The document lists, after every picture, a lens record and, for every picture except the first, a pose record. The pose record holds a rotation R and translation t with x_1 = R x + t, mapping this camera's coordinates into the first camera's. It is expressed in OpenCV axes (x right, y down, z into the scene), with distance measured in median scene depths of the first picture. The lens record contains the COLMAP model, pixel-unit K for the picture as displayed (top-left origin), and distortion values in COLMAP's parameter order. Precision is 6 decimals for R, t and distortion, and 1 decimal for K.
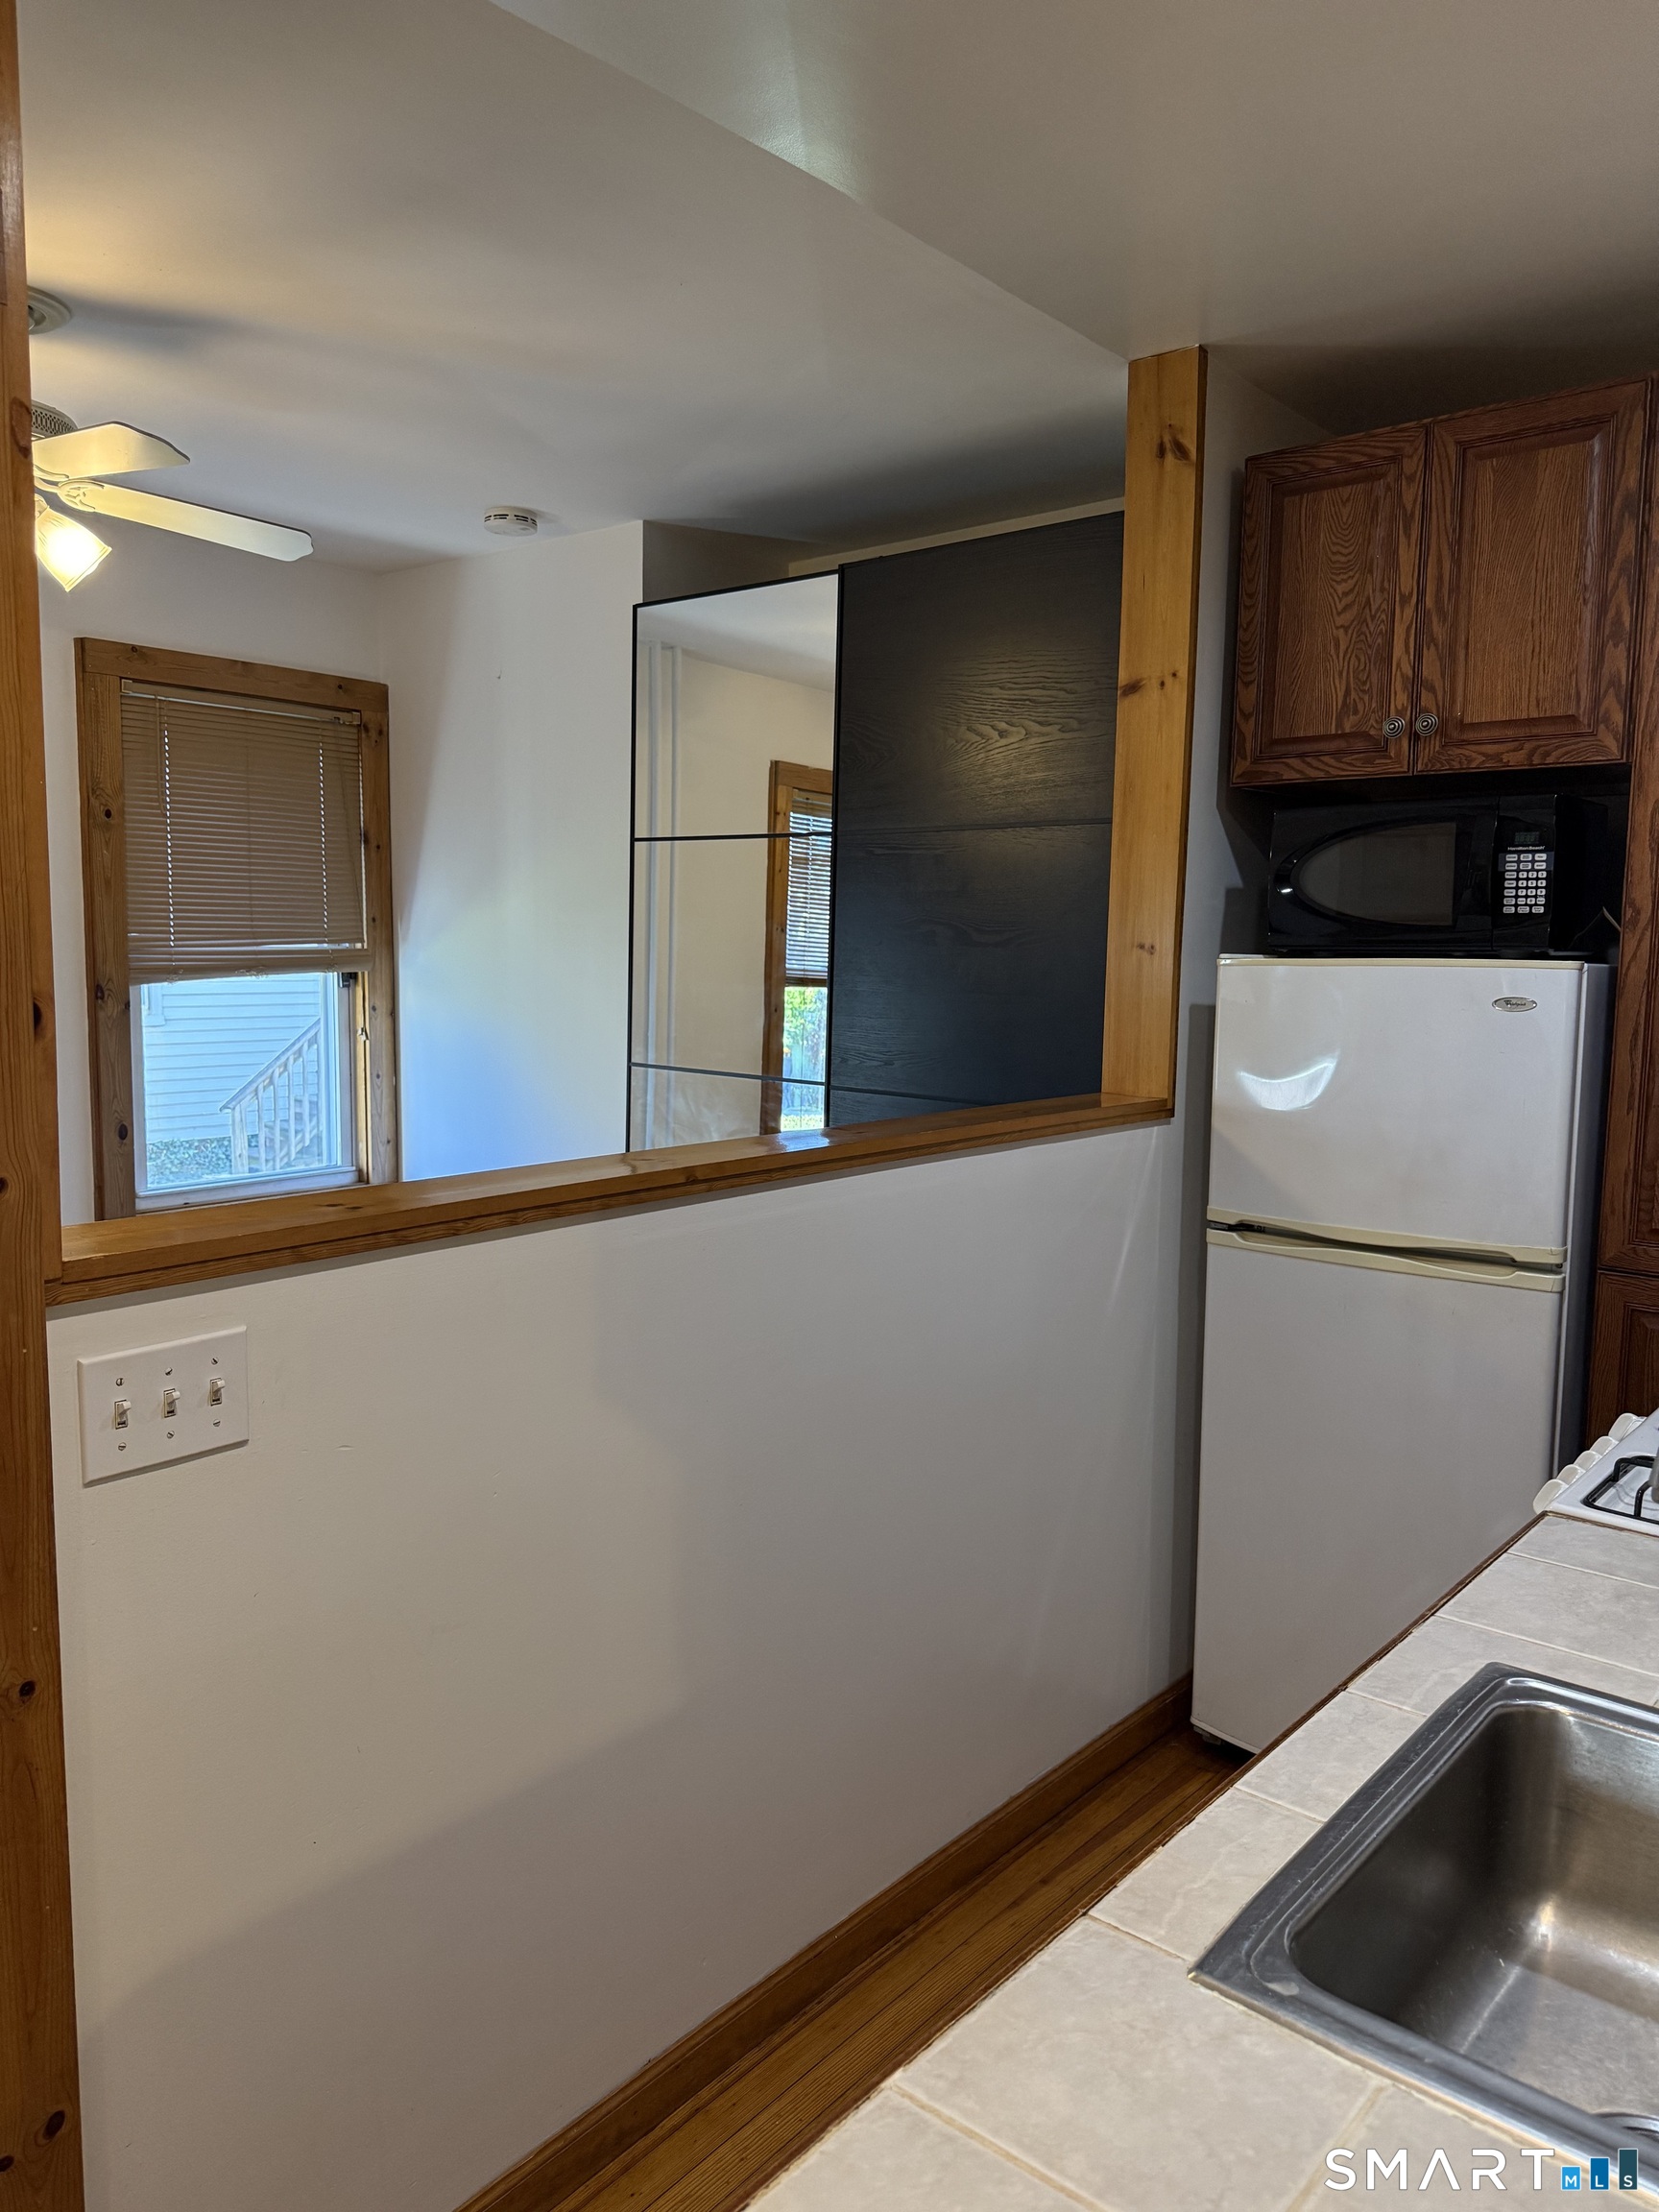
lens RADIAL K [[1561.1, 0, 830.9], [0, 1561.1, 1105.7], [0, 0, 1]] dist [0.041506, -0.054562]
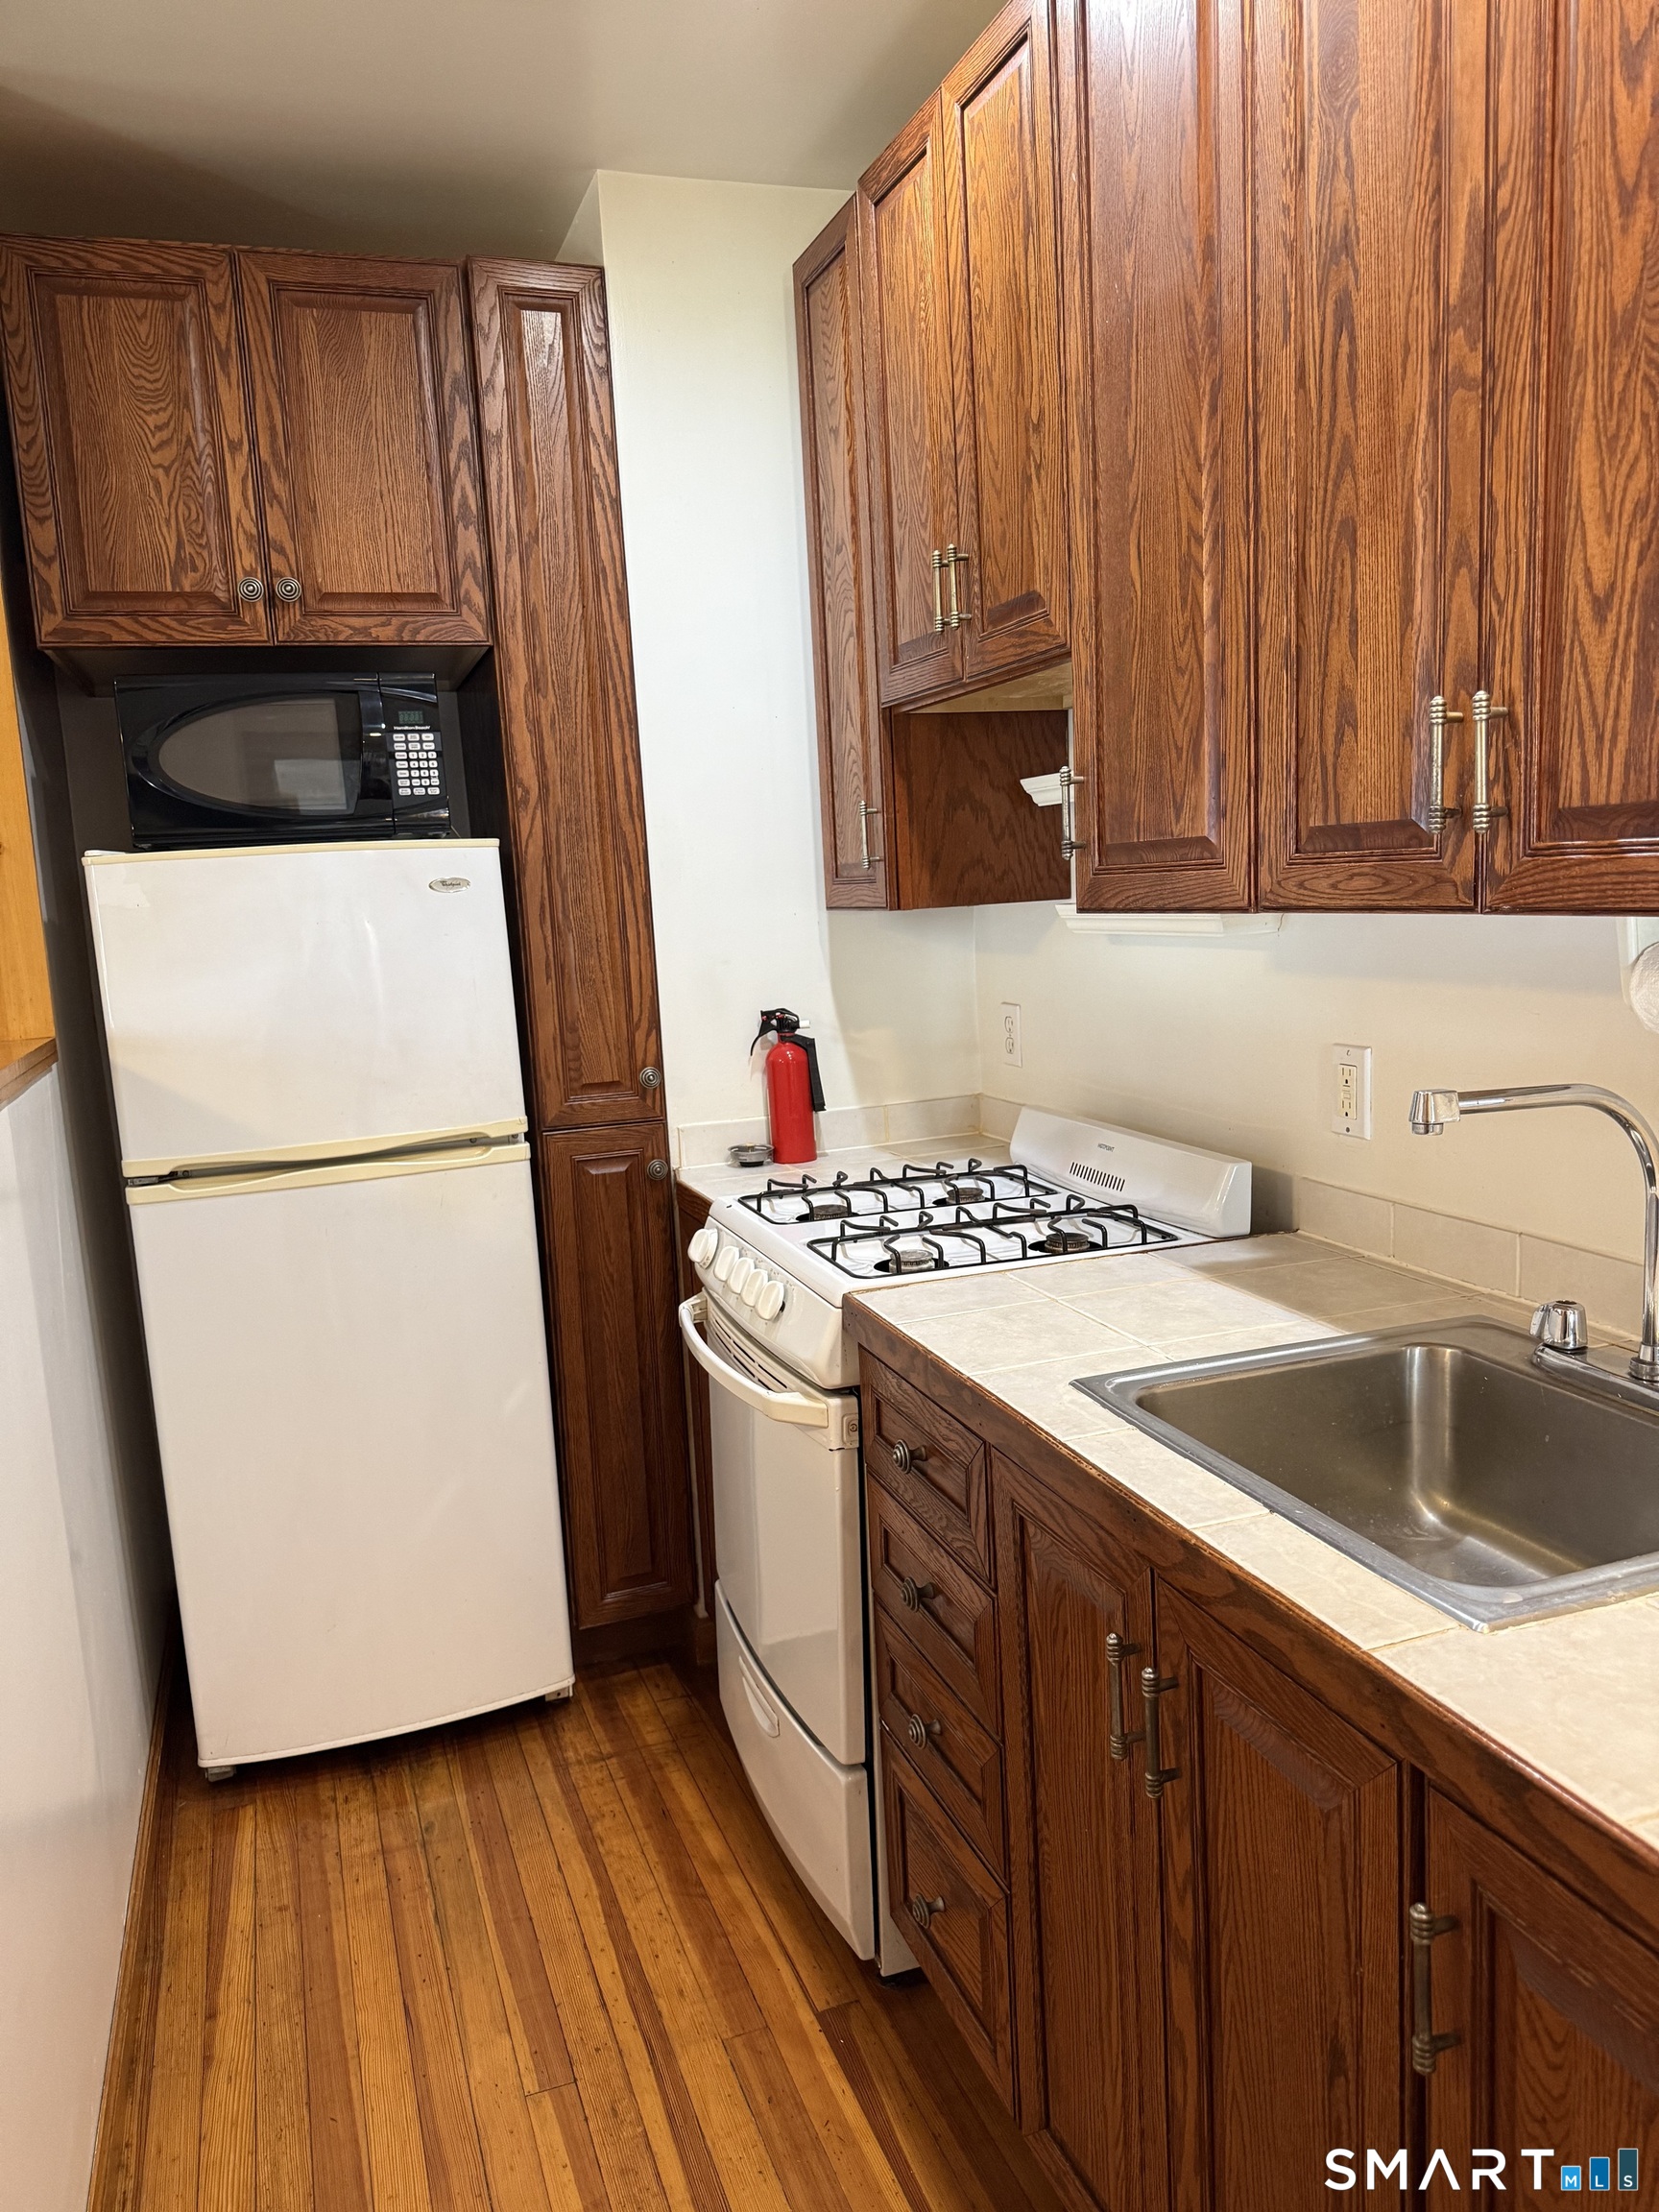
lens RADIAL K [[1561.1, 0, 823.0], [0, 1561.1, 1110.3], [0, 0, 1]] dist [0.041506, -0.054562]
pose [[0.508445, -0.165007, 0.845137, -0.294870], [0.153124, 0.983151, 0.099833, 0.013322], [-0.847370, 0.078651, 0.525145, 0.281129]]
